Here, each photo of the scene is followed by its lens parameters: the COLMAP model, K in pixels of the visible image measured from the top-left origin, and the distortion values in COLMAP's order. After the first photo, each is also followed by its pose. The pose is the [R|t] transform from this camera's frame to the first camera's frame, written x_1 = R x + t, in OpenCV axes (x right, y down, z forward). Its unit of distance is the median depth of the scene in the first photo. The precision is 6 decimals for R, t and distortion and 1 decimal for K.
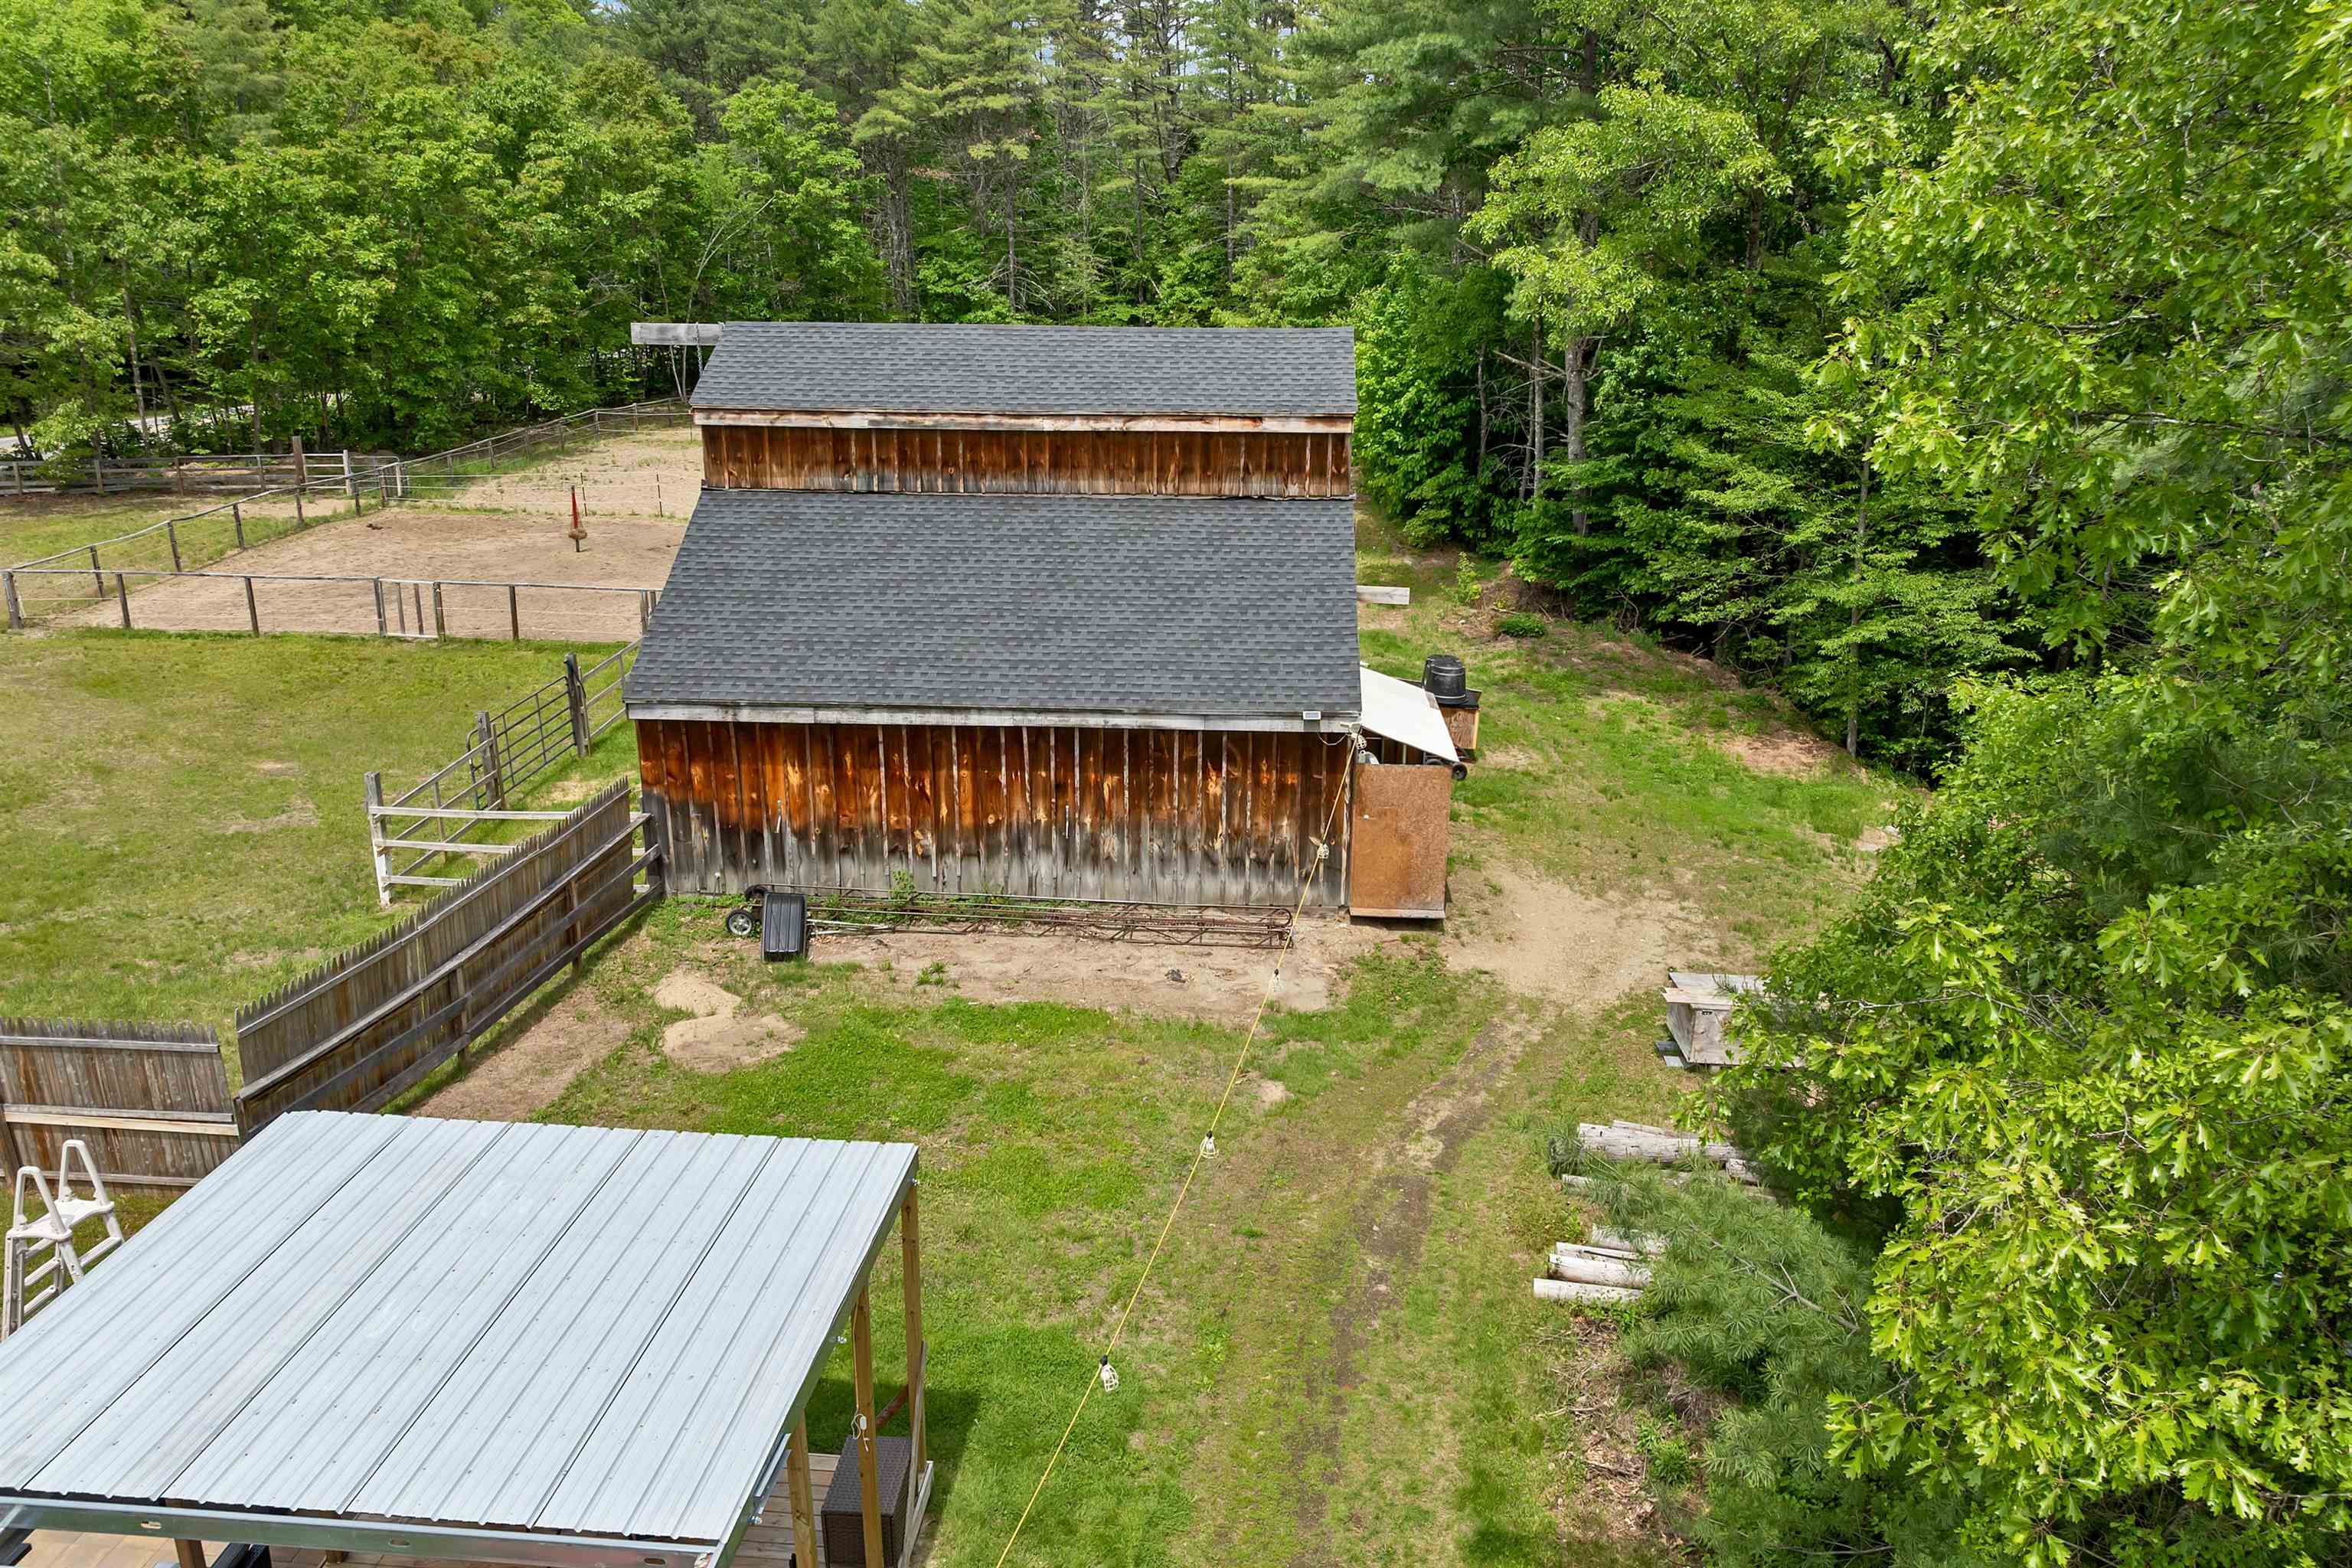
lens RADIAL K [[1705.5, 0, 1170.7], [0, 1705.5, 783.6], [0, 0, 1]] dist [-0.041006, 0.007081]
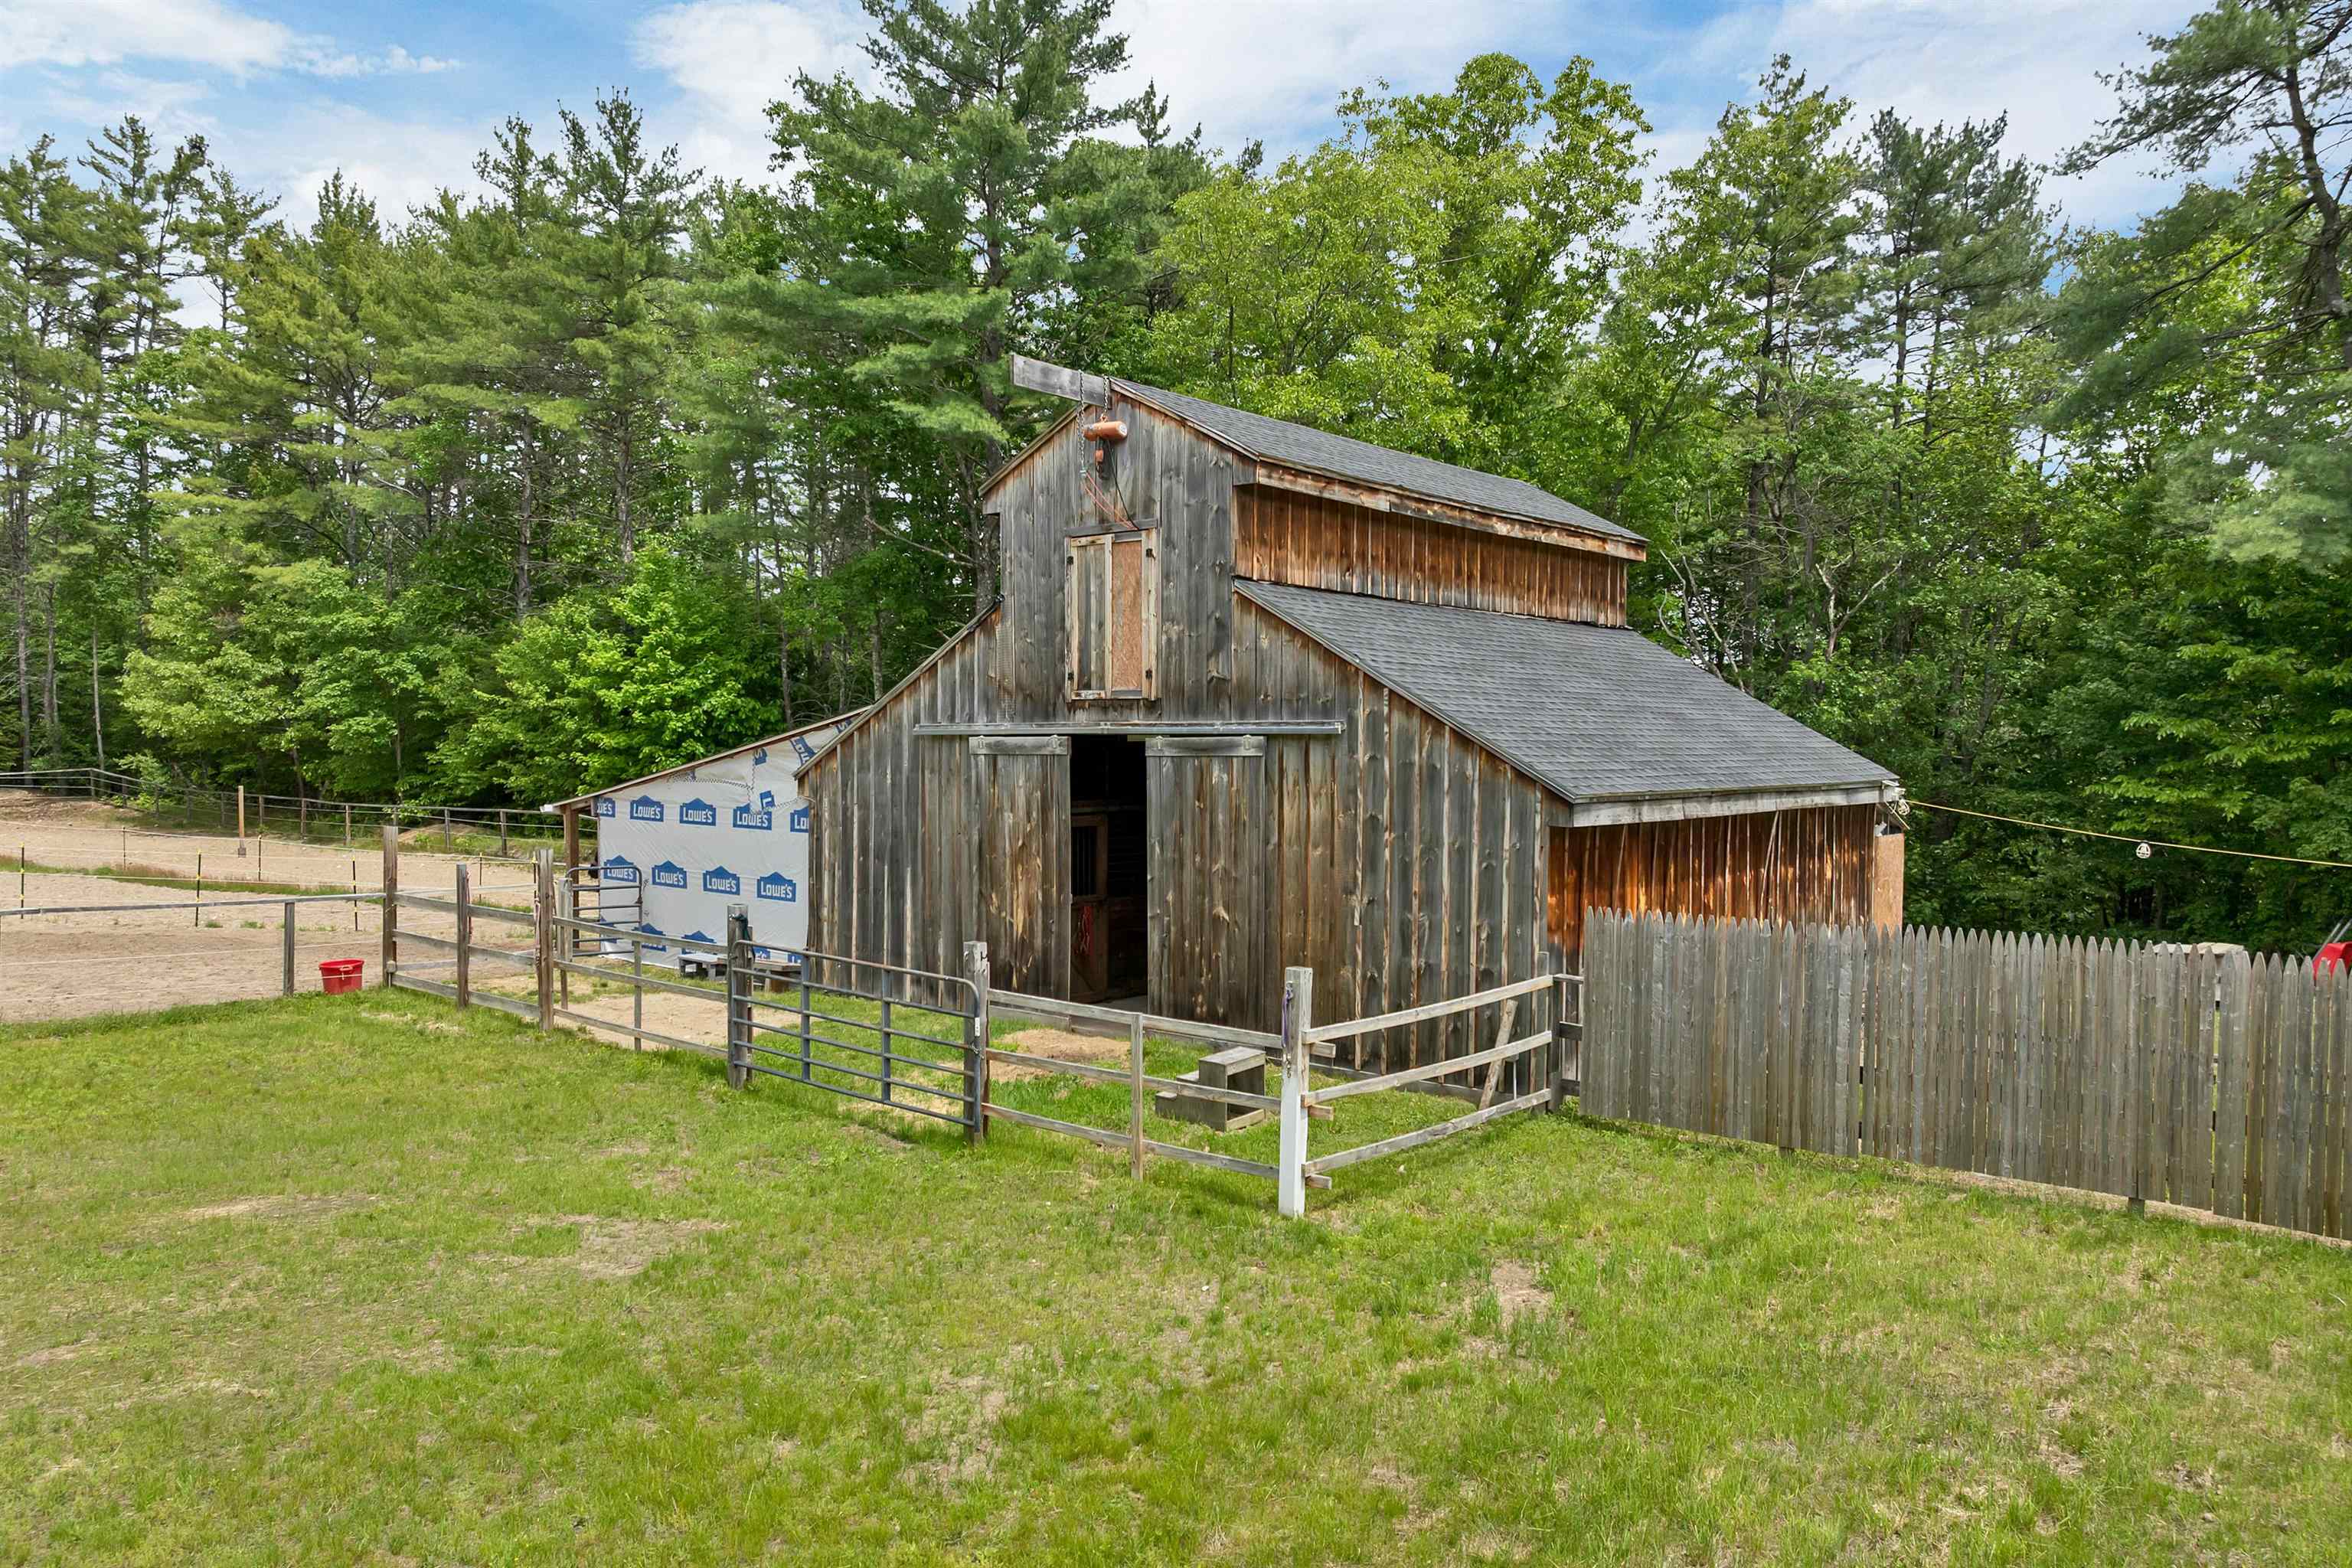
lens RADIAL K [[1705.5, 0, 1169.6], [0, 1705.5, 790.8], [0, 0, 1]] dist [-0.041006, 0.007081]
pose [[0.601746, -0.029180, 0.798154, -0.784284], [0.240880, 0.959430, -0.146529, 0.007778], [-0.761497, 0.280433, 0.584362, 0.577438]]
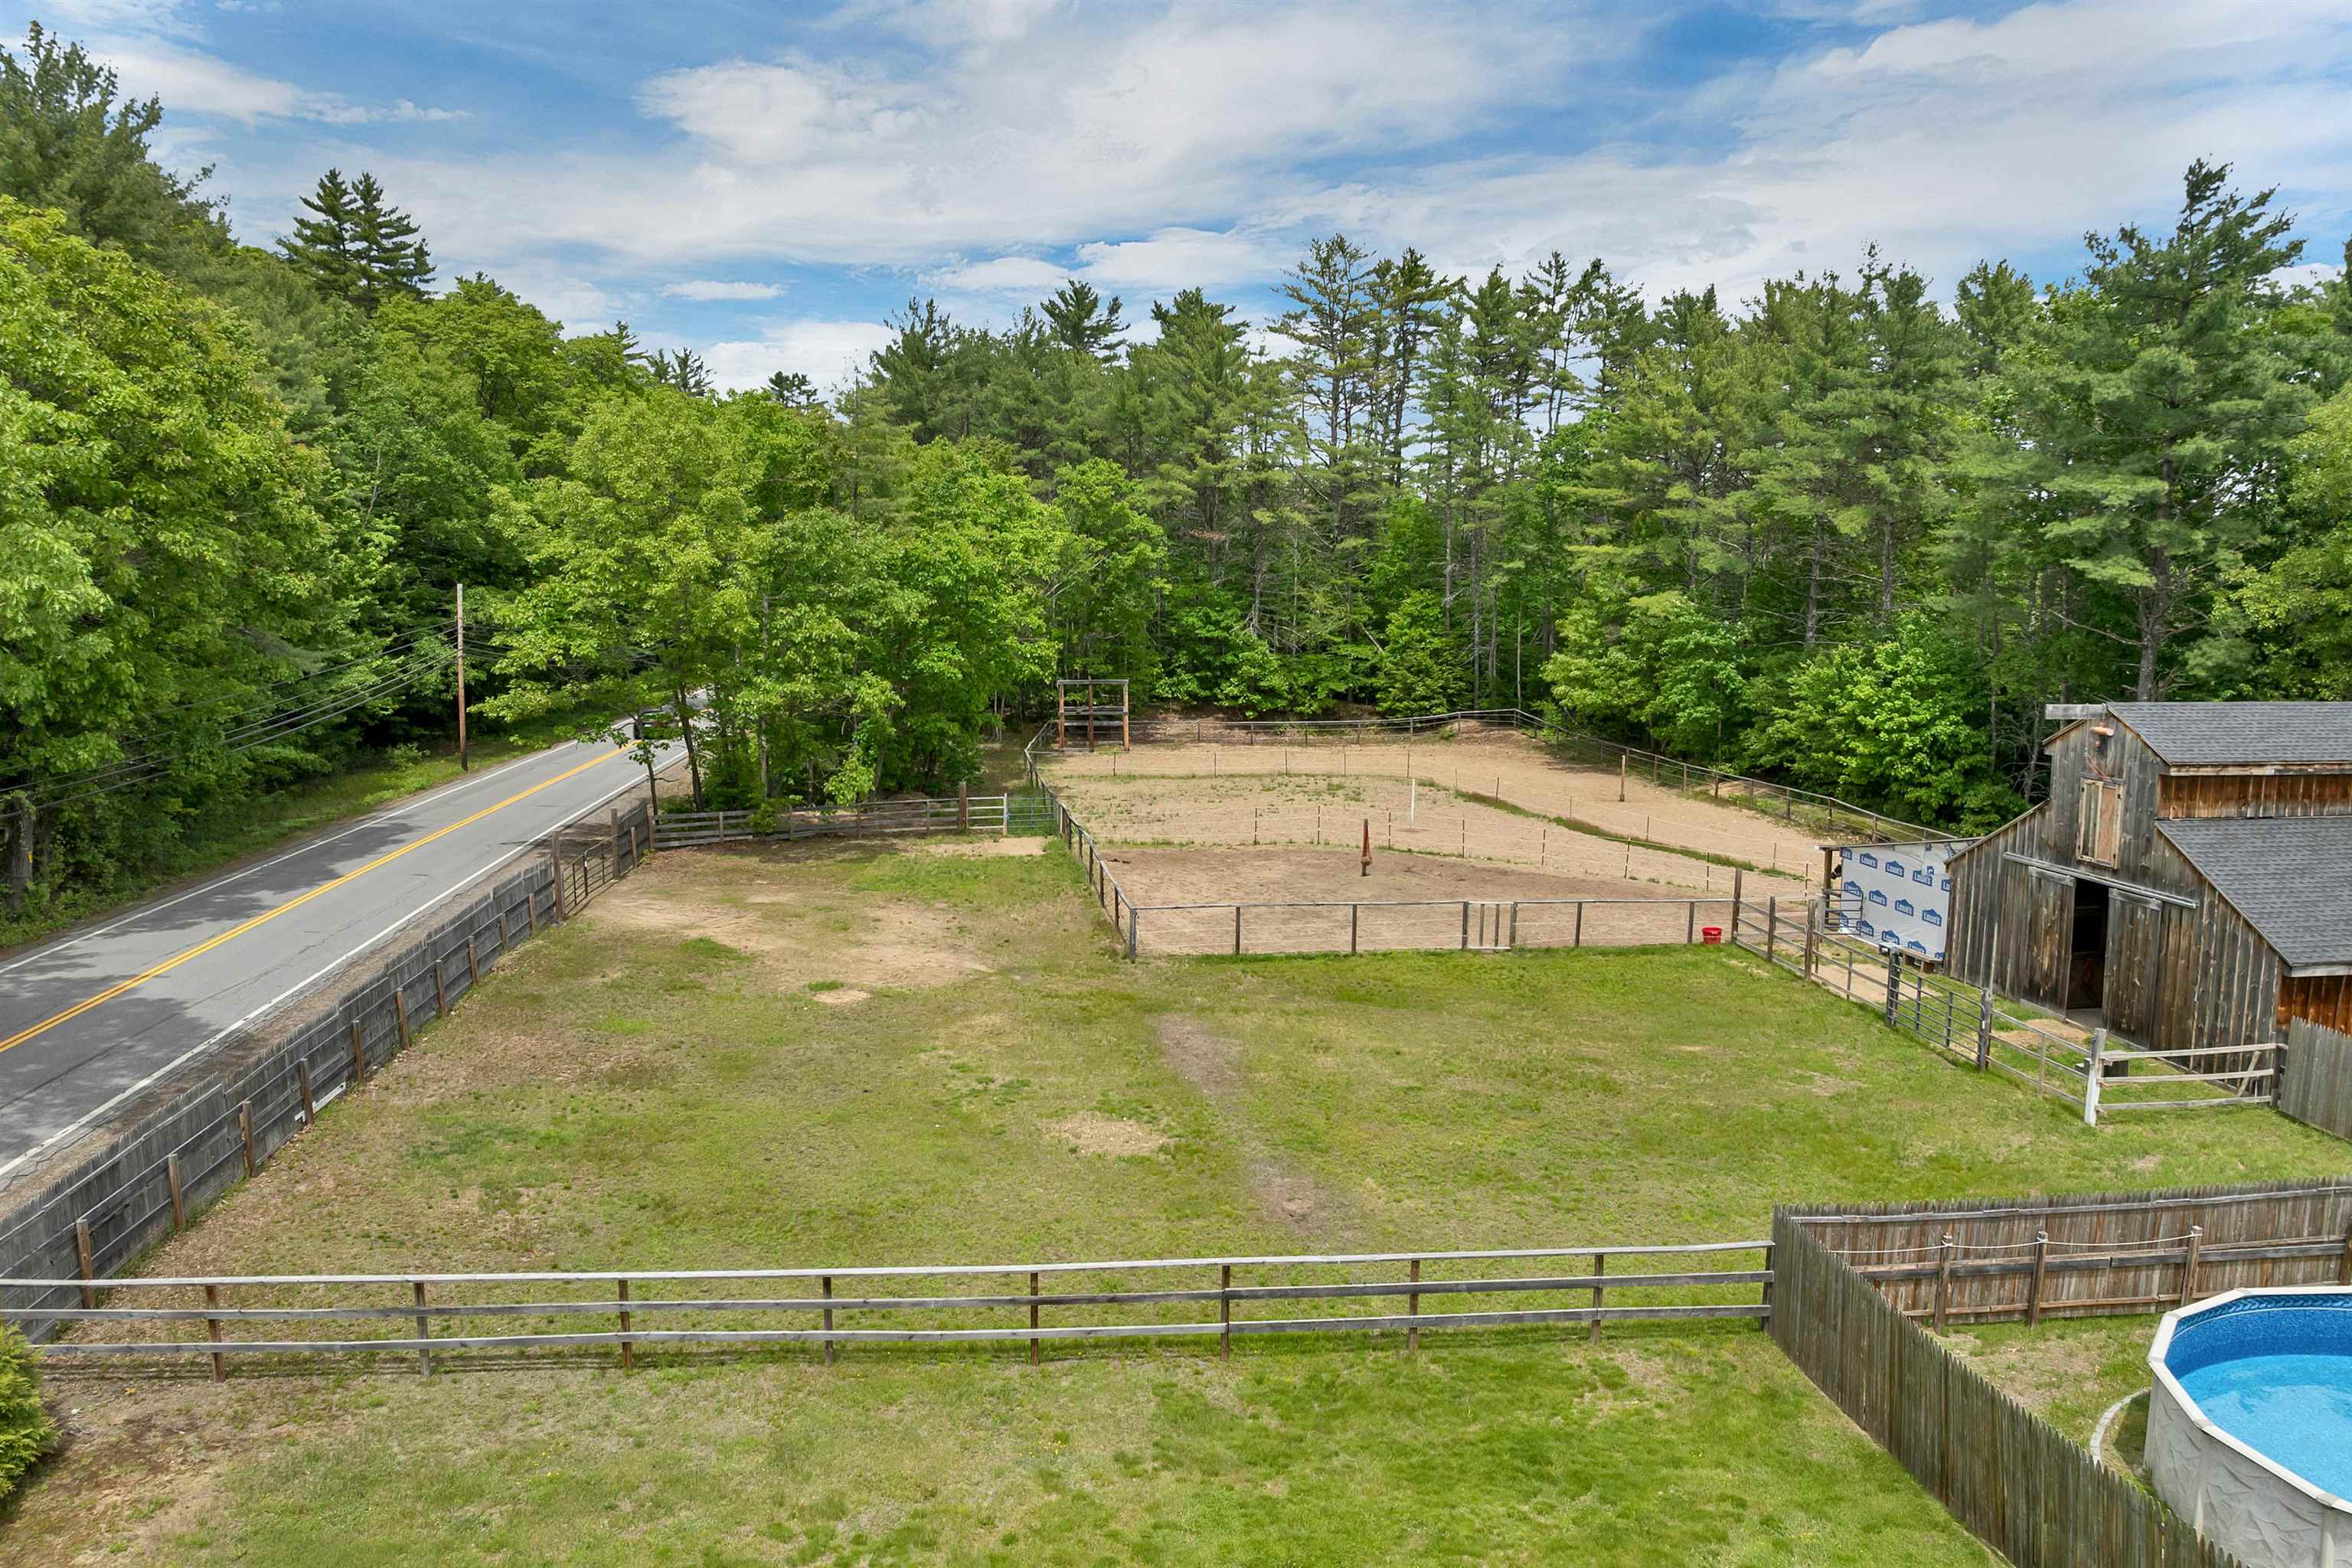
lens RADIAL K [[1705.5, 0, 1194.4], [0, 1705.5, 793.1], [0, 0, 1]] dist [-0.041006, 0.007081]
pose [[0.976512, -0.030851, 0.213242, -1.243443], [0.067226, 0.983915, -0.165507, -0.014735], [-0.204706, 0.175955, 0.962879, -0.179139]]
